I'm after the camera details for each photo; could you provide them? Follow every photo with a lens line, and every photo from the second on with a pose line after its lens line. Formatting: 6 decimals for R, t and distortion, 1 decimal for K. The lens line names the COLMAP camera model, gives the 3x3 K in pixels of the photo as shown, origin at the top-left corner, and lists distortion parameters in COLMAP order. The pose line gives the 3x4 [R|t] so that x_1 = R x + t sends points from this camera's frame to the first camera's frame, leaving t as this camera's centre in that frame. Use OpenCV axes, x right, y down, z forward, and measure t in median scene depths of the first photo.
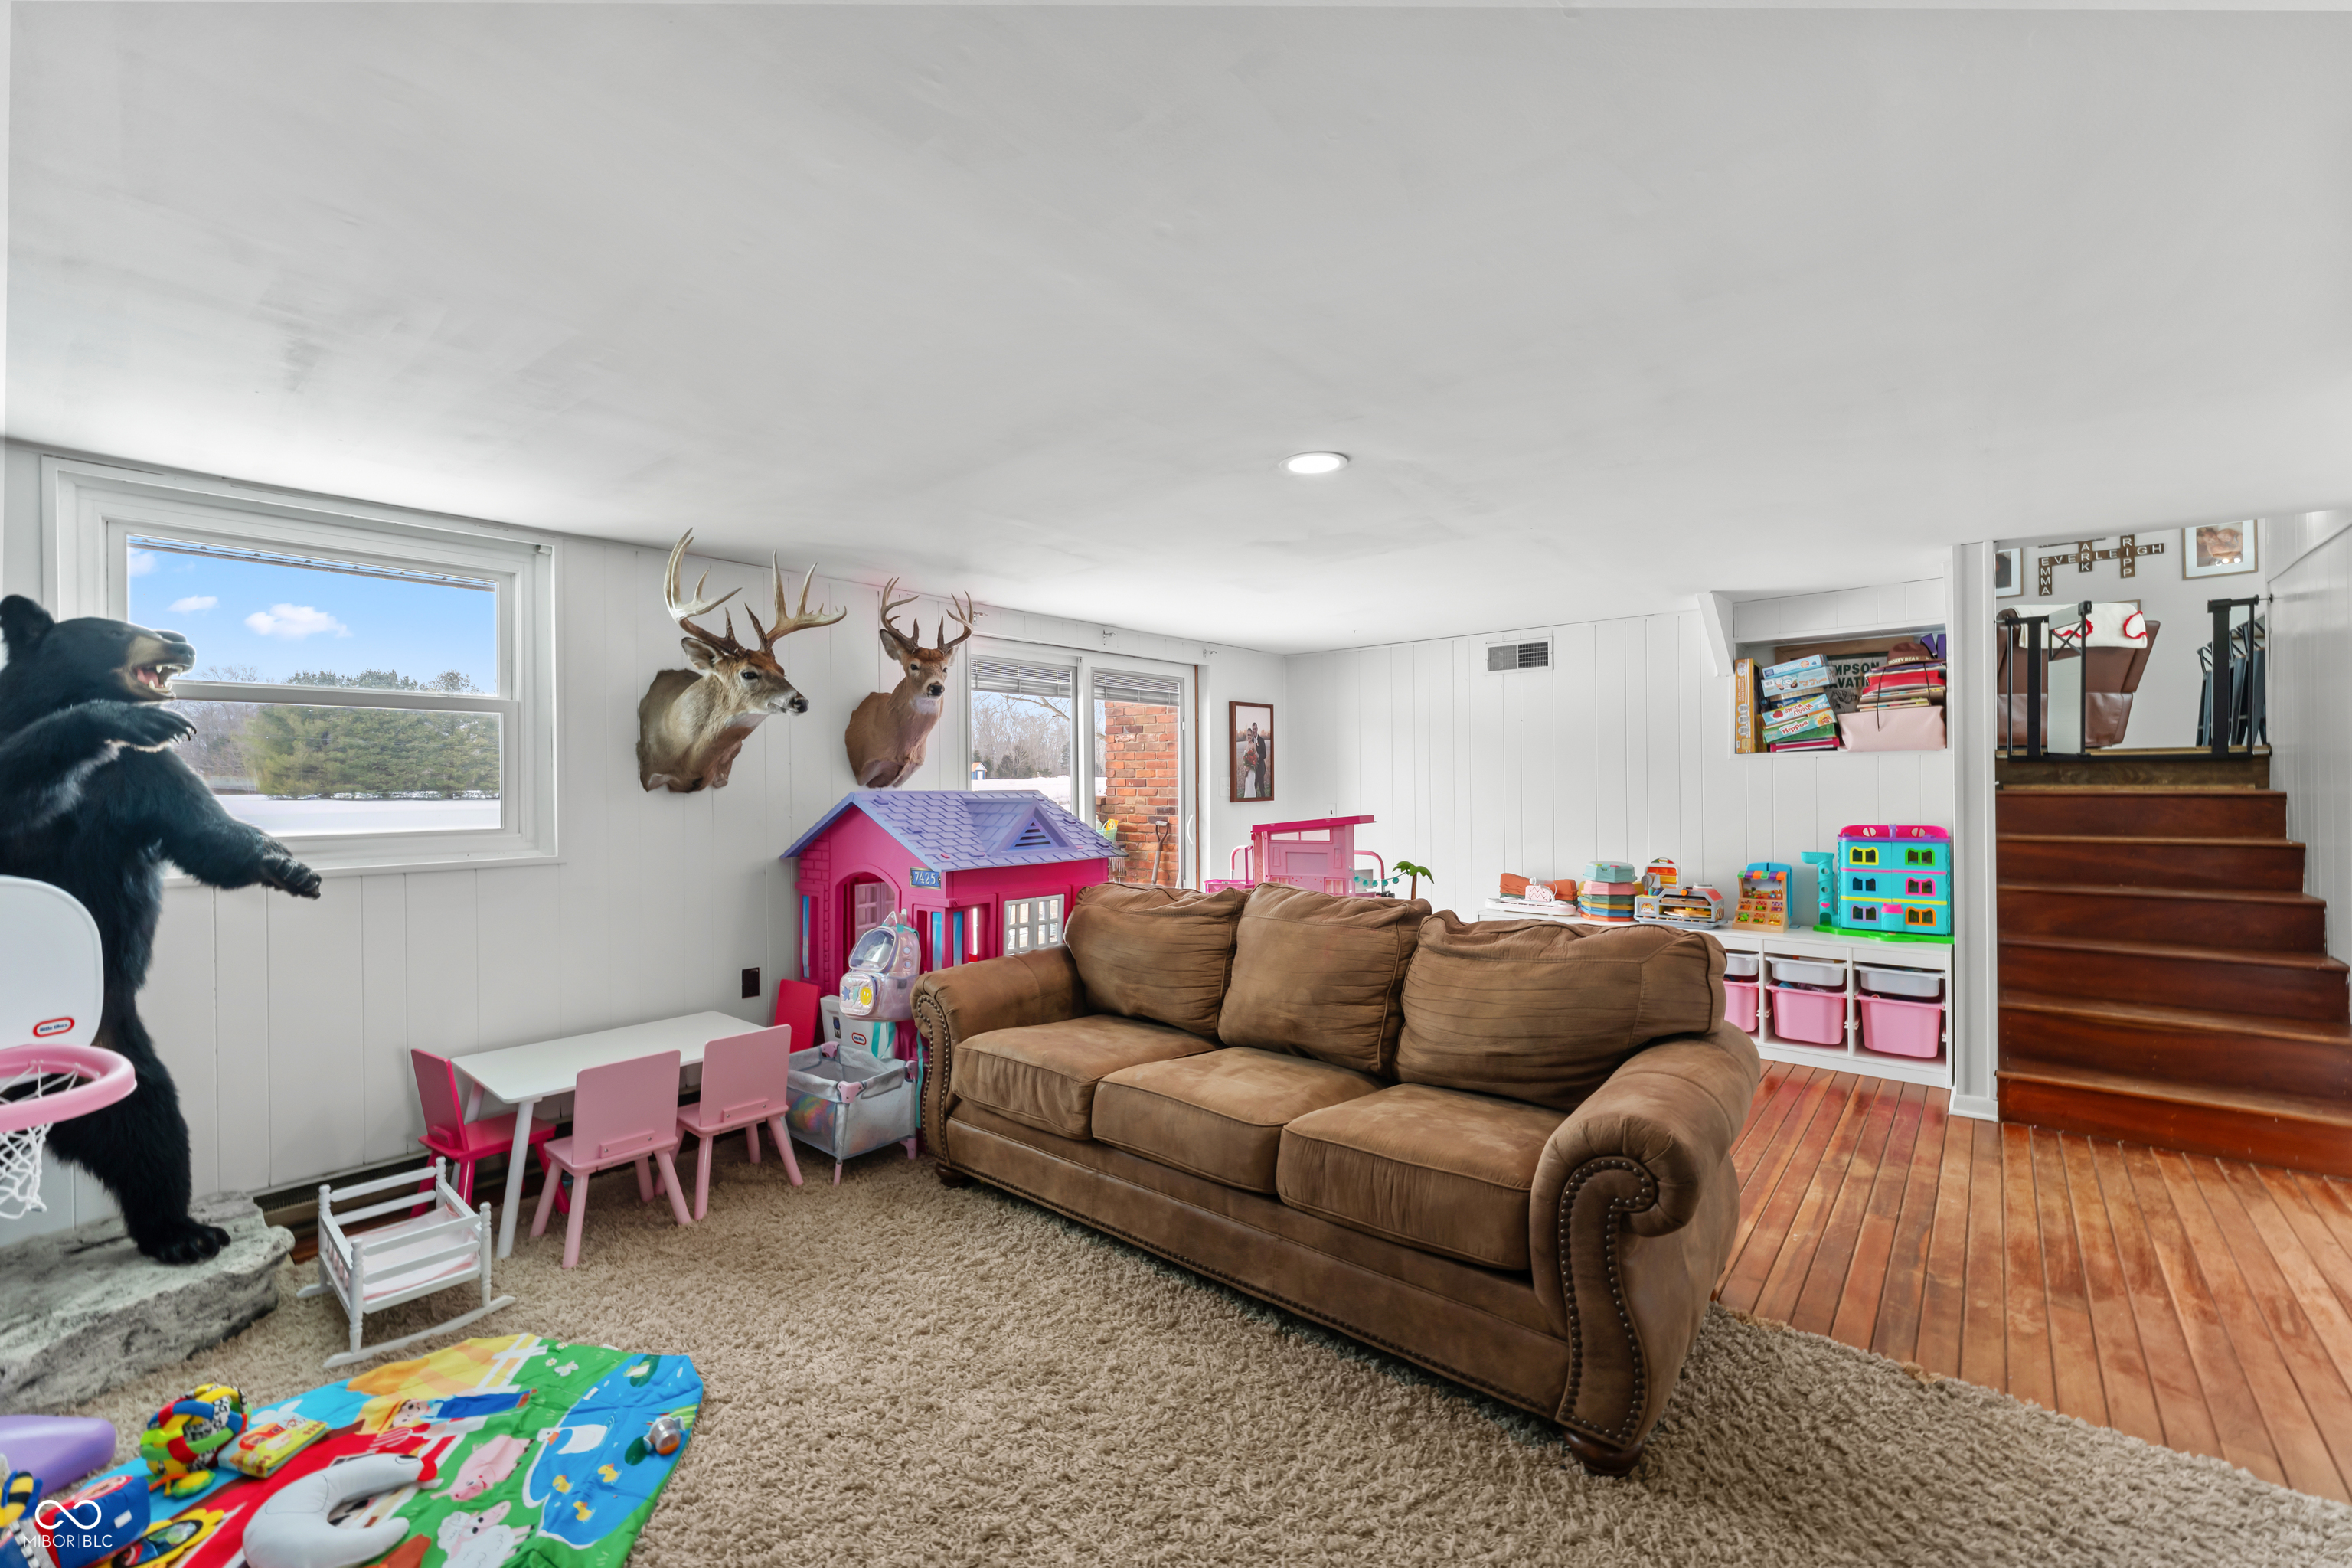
lens RADIAL K [[939.9, 0, 1177.6], [0, 939.9, 788.3], [0, 0, 1]] dist [-0.000962, -0.000220]
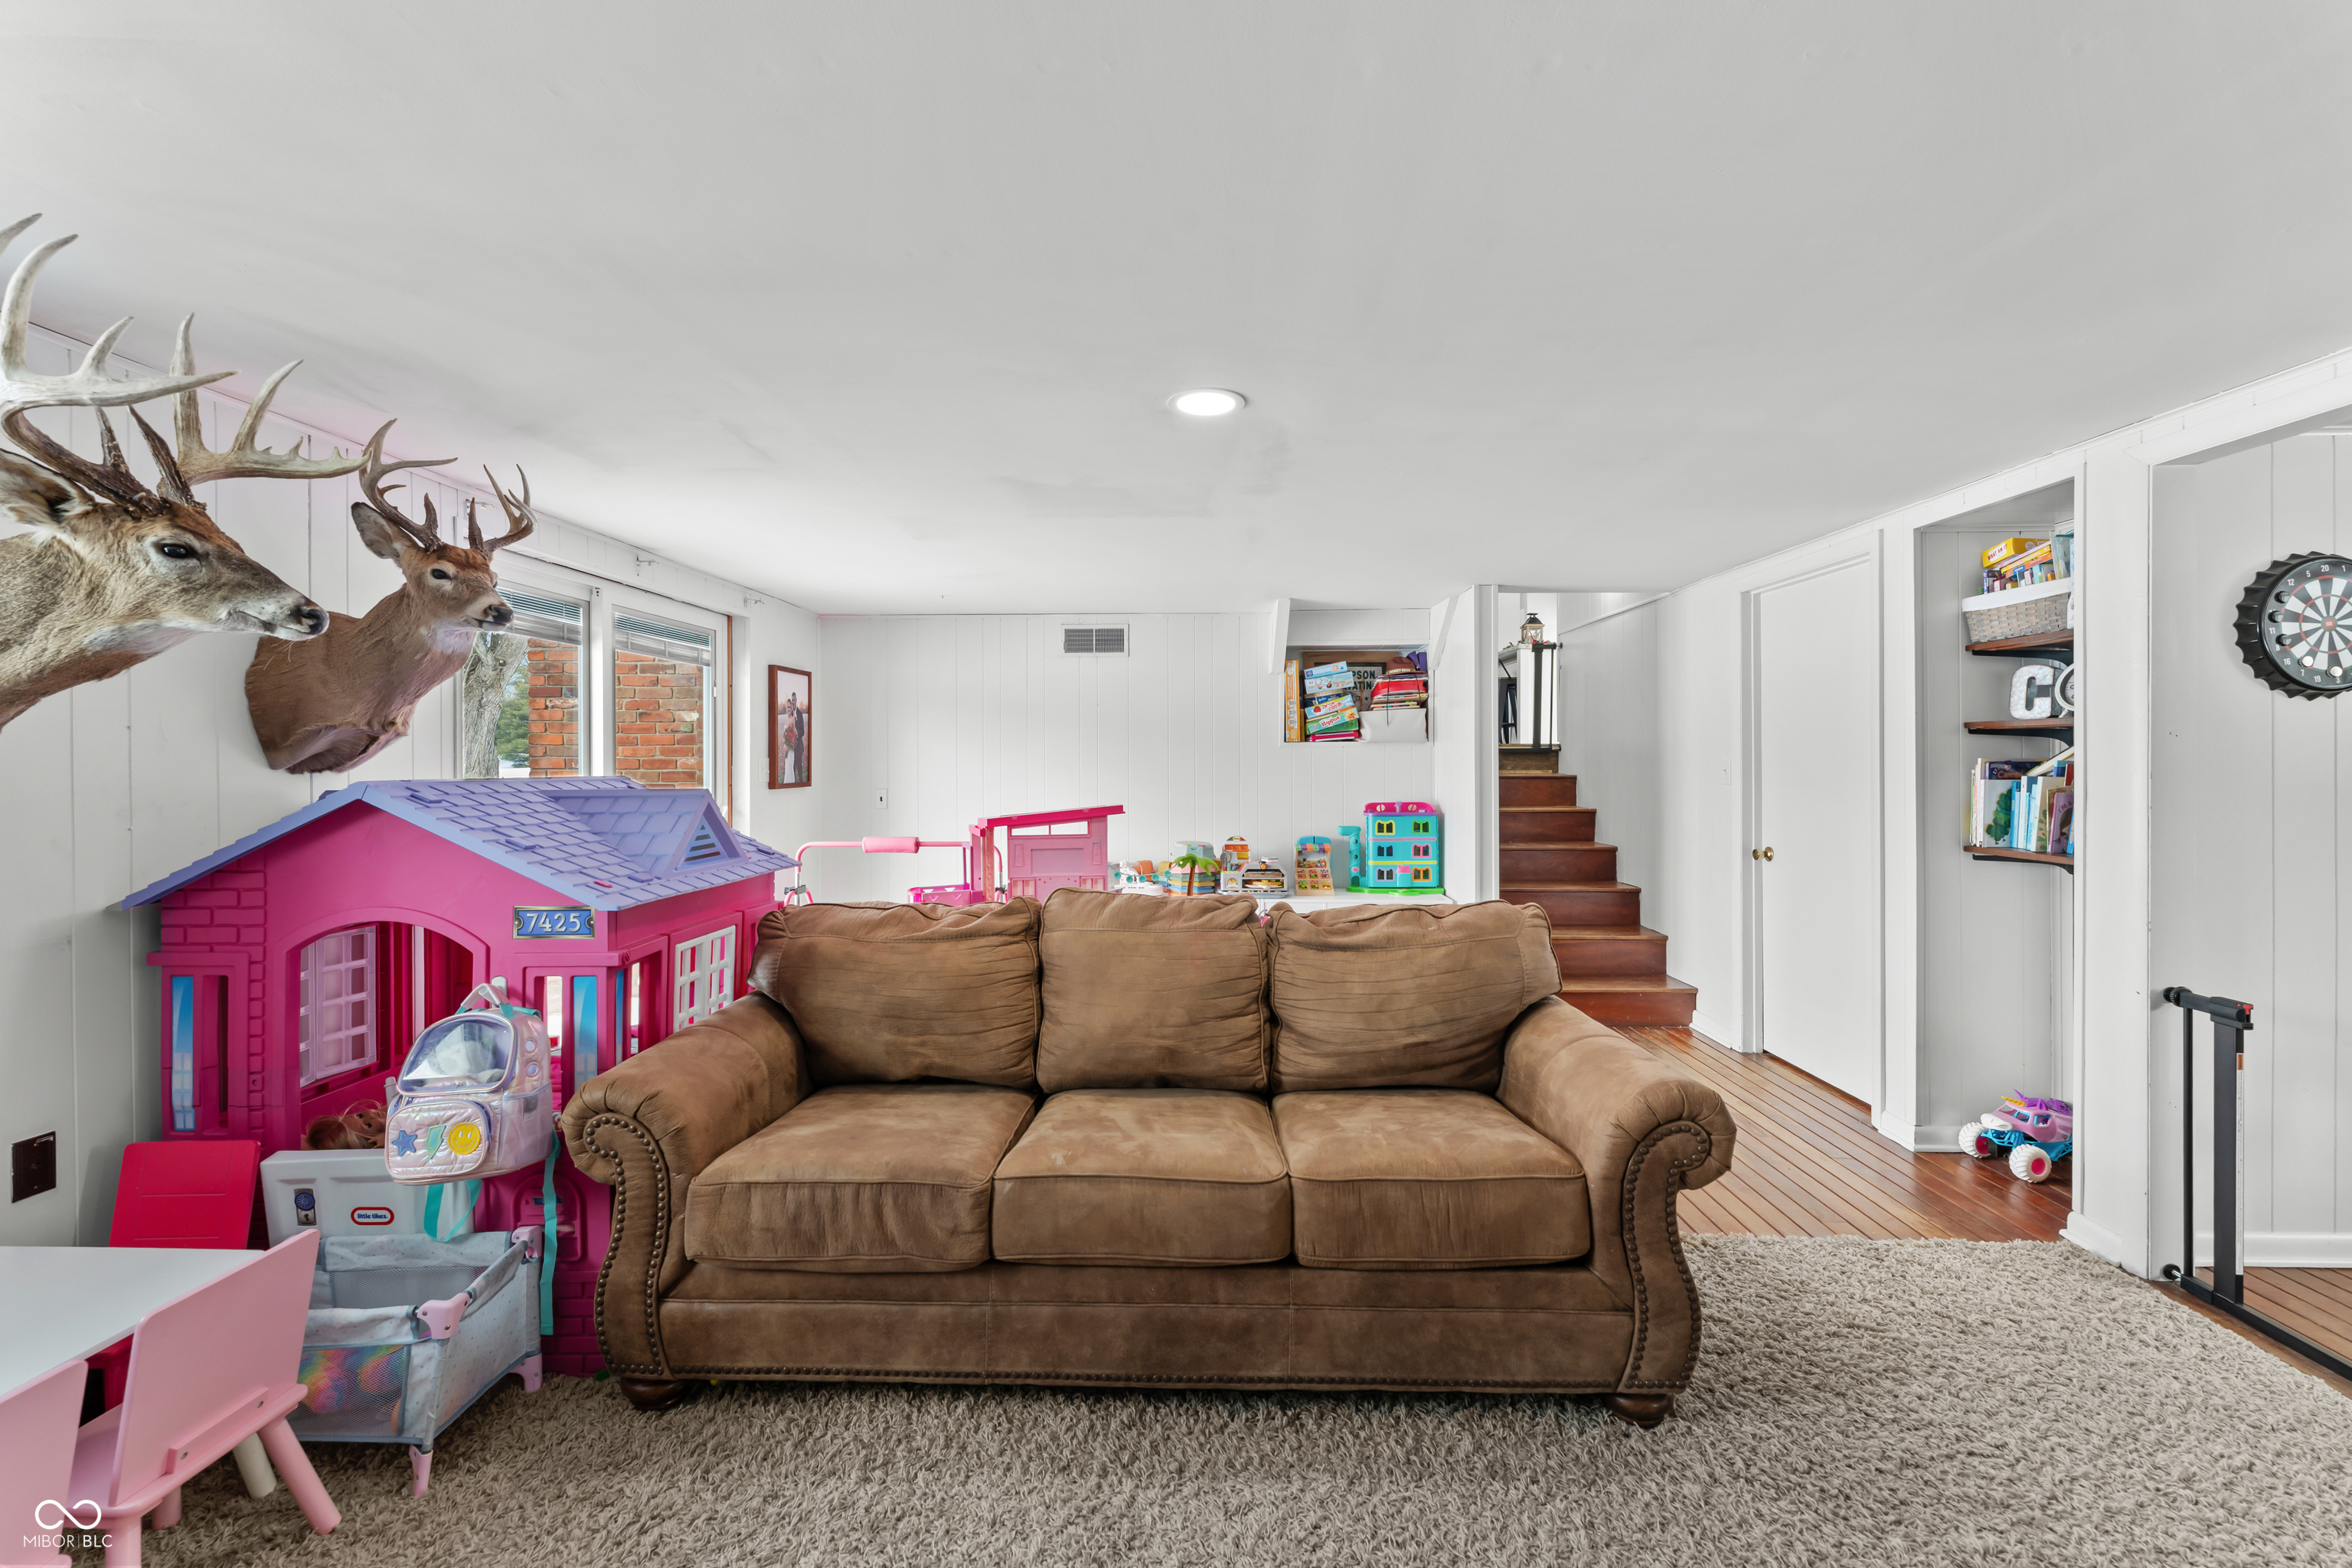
lens RADIAL K [[948.4, 0, 1177.4], [0, 948.4, 764.3], [0, 0, 1]] dist [-0.001563, -0.000799]
pose [[0.780465, 0.005042, 0.625179, -0.359879], [-0.001859, 0.999982, -0.005745, -0.004846], [-0.625196, 0.003321, 0.780460, 0.280449]]
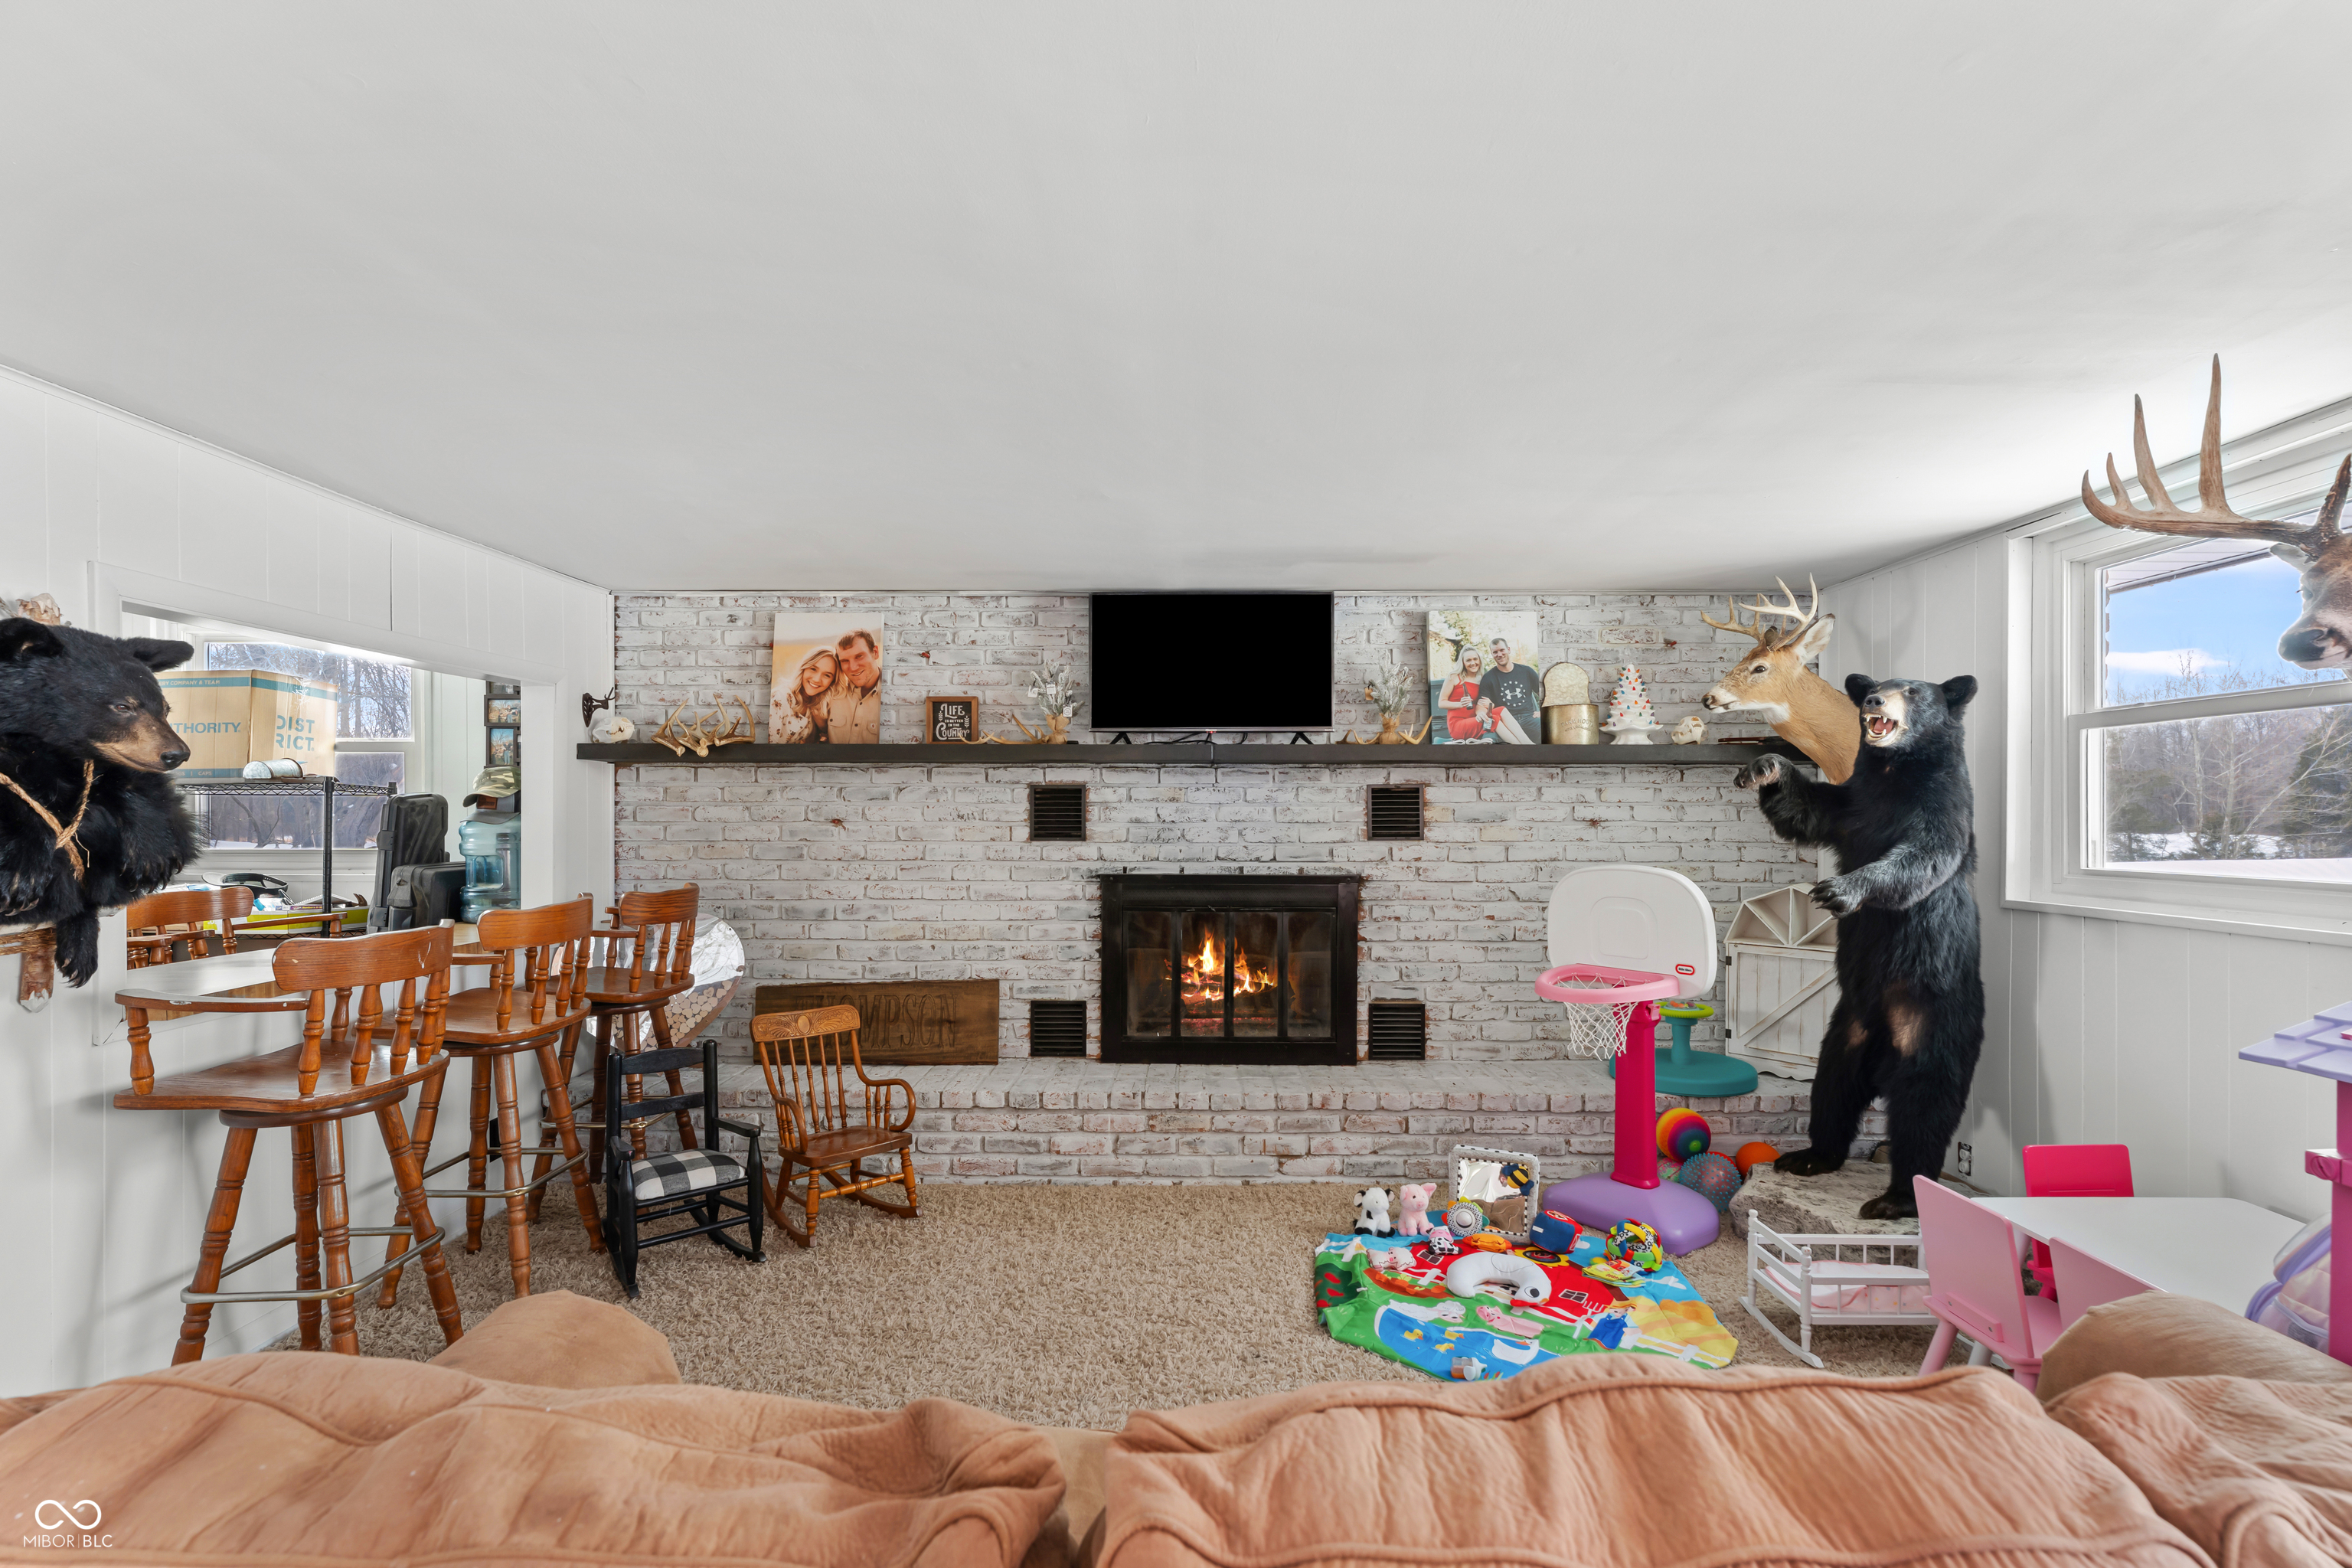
lens RADIAL K [[1103.3, 0, 1177.0], [0, 1103.3, 822.7], [0, 0, 1]] dist [0.001968, 0.000121]
pose [[-0.769291, 0.012502, -0.638777, 0.364522], [0.002637, 0.999862, 0.016393, -0.013598], [0.638893, 0.010927, -0.769218, 1.085965]]
